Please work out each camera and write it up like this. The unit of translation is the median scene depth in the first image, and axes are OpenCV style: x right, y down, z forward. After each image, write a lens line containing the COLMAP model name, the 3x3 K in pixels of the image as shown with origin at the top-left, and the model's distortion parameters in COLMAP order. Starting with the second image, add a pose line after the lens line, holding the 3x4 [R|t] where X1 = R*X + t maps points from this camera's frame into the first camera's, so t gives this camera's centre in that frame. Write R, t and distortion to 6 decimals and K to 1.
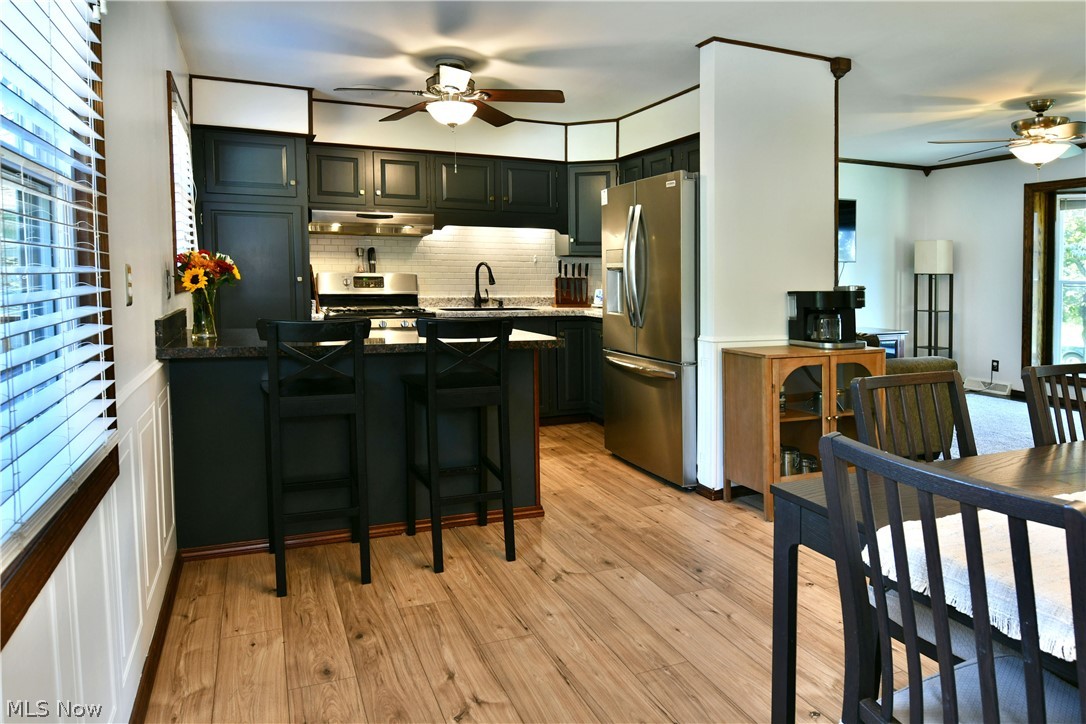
lens RADIAL K [[665.1, 0, 512.7], [0, 665.1, 282.3], [0, 0, 1]] dist [-0.013939, -0.003019]
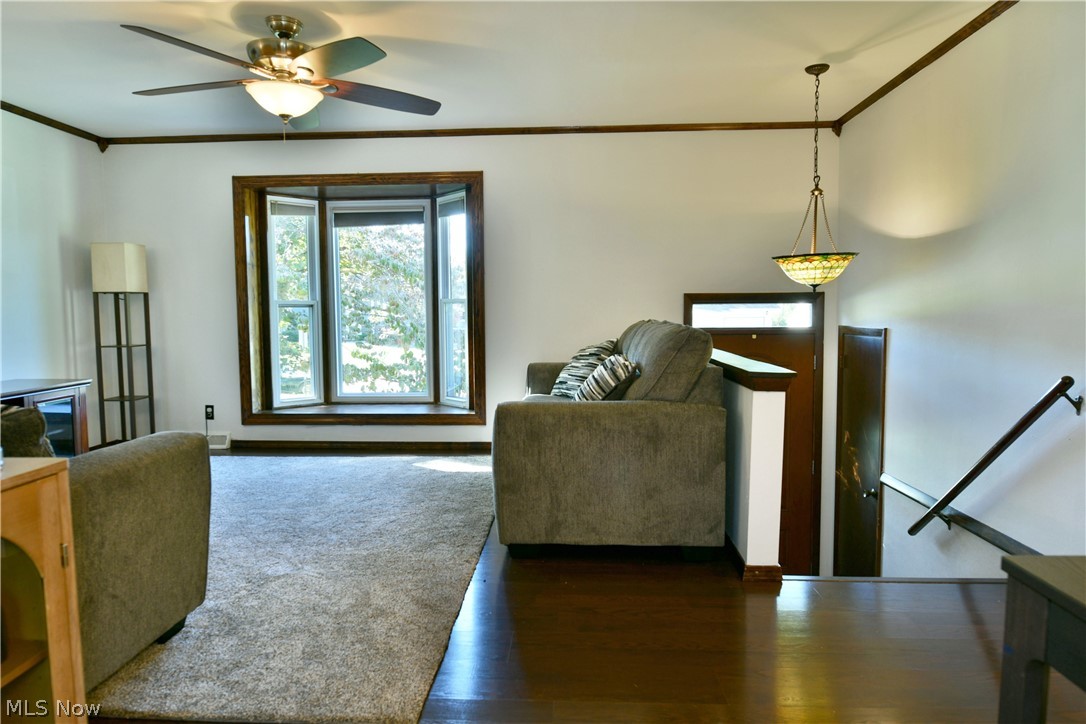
lens RADIAL K [[665.1, 0, 536.6], [0, 665.1, 357.3], [0, 0, 1]] dist [-0.013939, -0.003019]
pose [[0.409257, -0.075030, 0.909329, 0.170157], [0.017842, 0.997081, 0.074240, 0.010942], [-0.912245, -0.014159, 0.409400, 0.301968]]
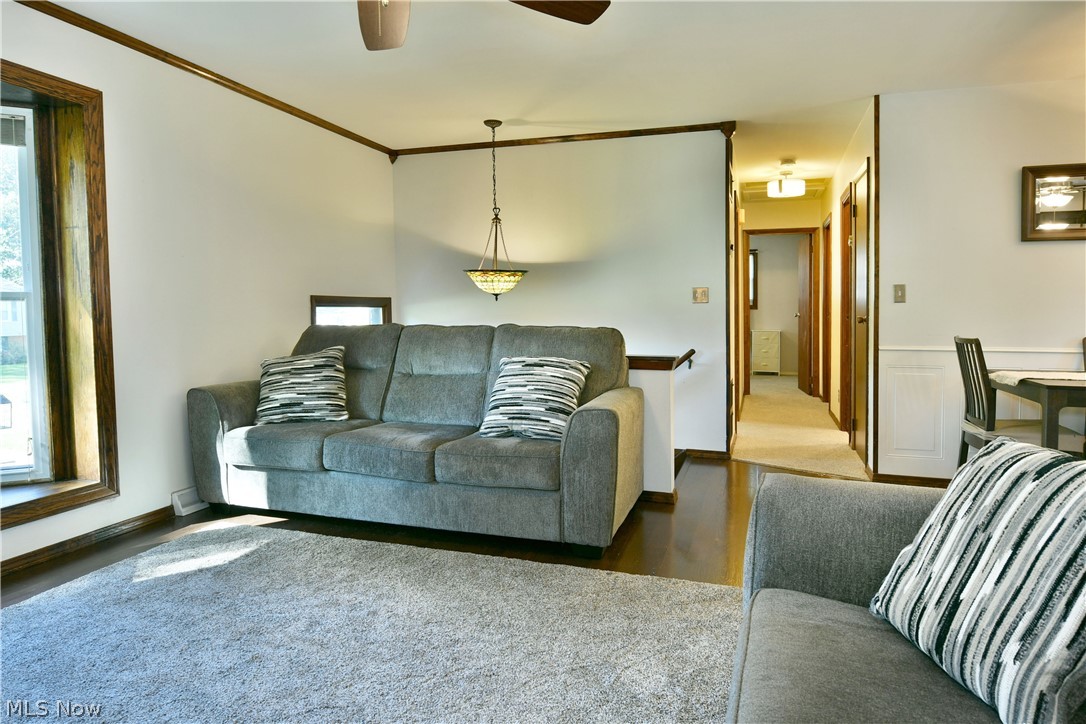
lens RADIAL K [[665.1, 0, 538.2], [0, 665.1, 352.2], [0, 0, 1]] dist [-0.013939, -0.003019]
pose [[-0.784128, -0.044445, 0.619005, 0.321502], [0.001773, 0.997268, 0.073850, 0.004657], [-0.620596, 0.059005, -0.781907, 0.915765]]
